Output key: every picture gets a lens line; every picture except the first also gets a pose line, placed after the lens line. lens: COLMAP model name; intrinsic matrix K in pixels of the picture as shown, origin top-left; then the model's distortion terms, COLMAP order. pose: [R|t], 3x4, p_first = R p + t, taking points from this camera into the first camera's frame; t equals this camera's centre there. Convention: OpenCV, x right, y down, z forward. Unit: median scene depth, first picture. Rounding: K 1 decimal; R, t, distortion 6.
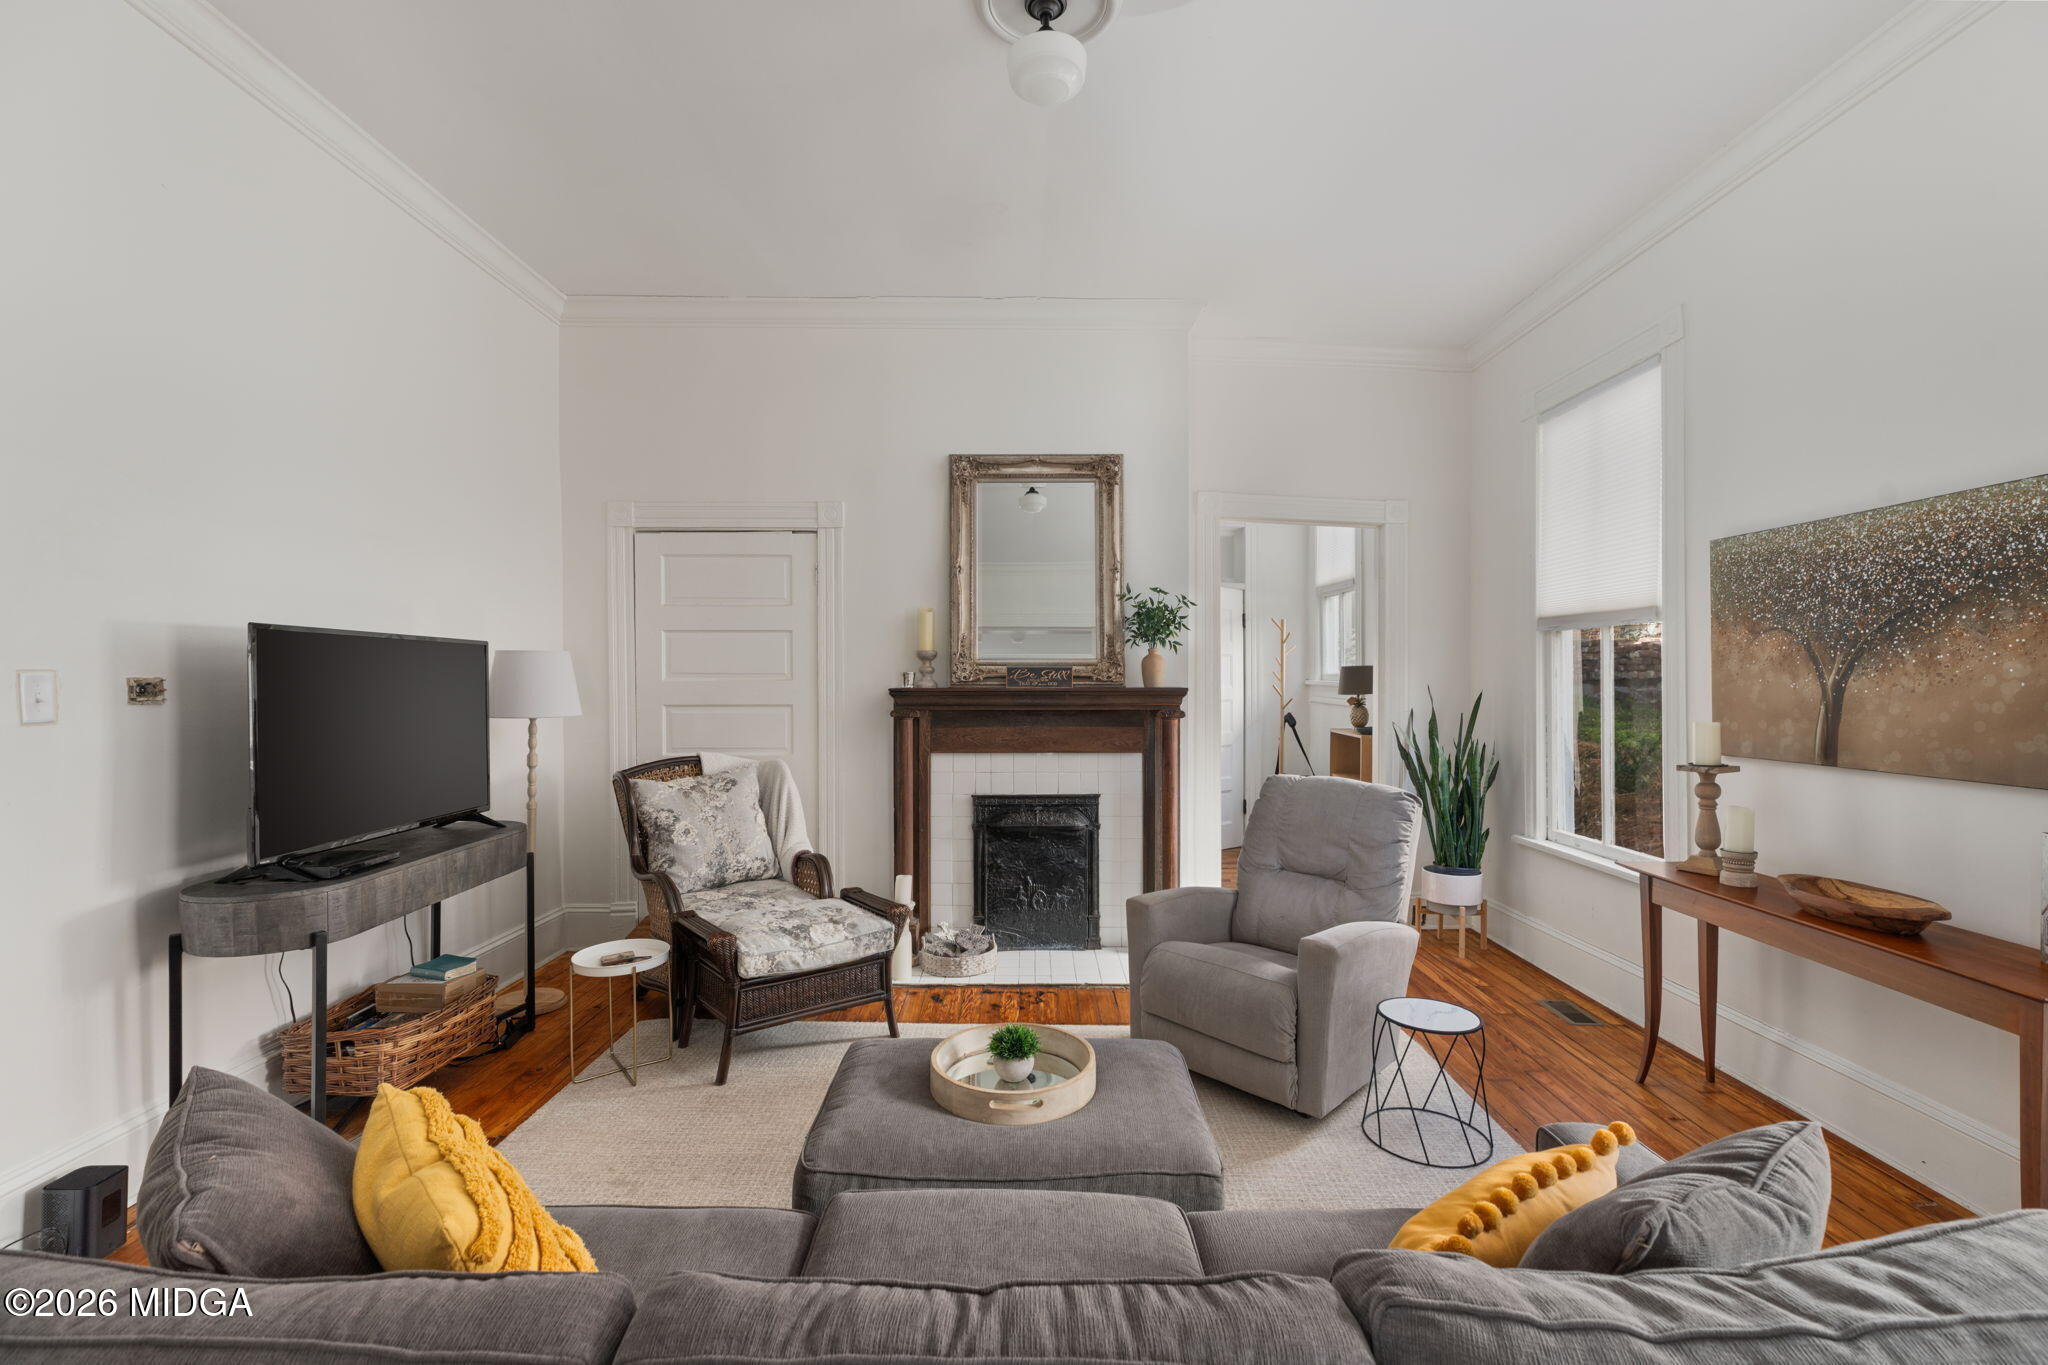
lens RADIAL K [[938.3, 0, 1025.9], [0, 938.3, 681.7], [0, 0, 1]] dist [0.000180, 0.000188]
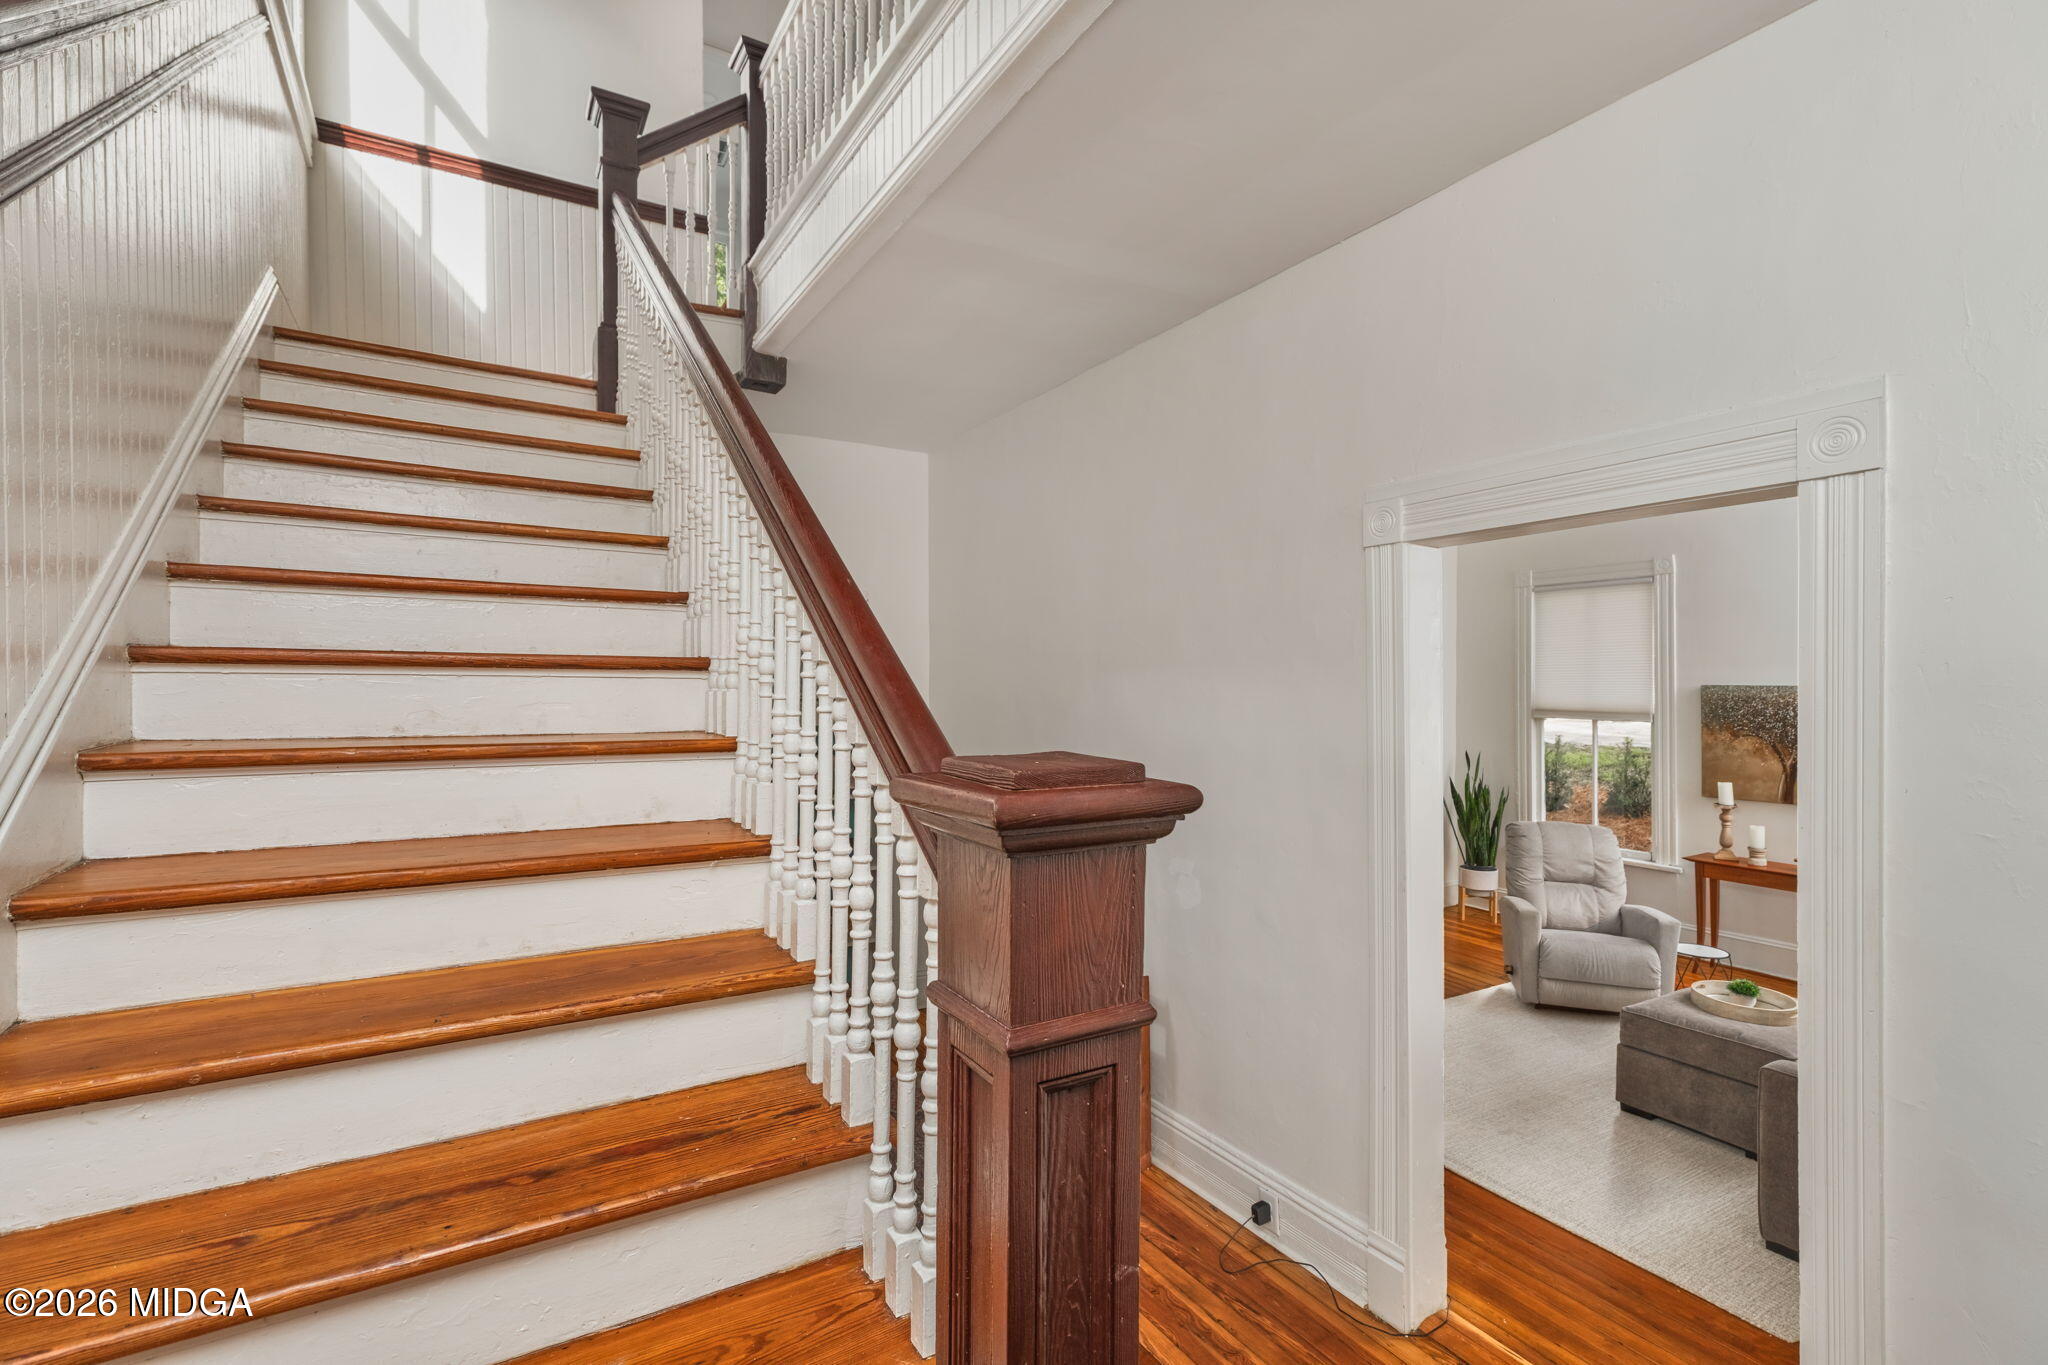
lens RADIAL K [[938.3, 0, 1028.6], [0, 938.3, 684.9], [0, 0, 1]] dist [0.000180, 0.000188]
pose [[0.856741, 0.001060, 0.515746, -1.543681], [0.000629, 0.999995, -0.003100, -0.156372], [-0.515746, 0.002980, 0.856736, 0.069884]]
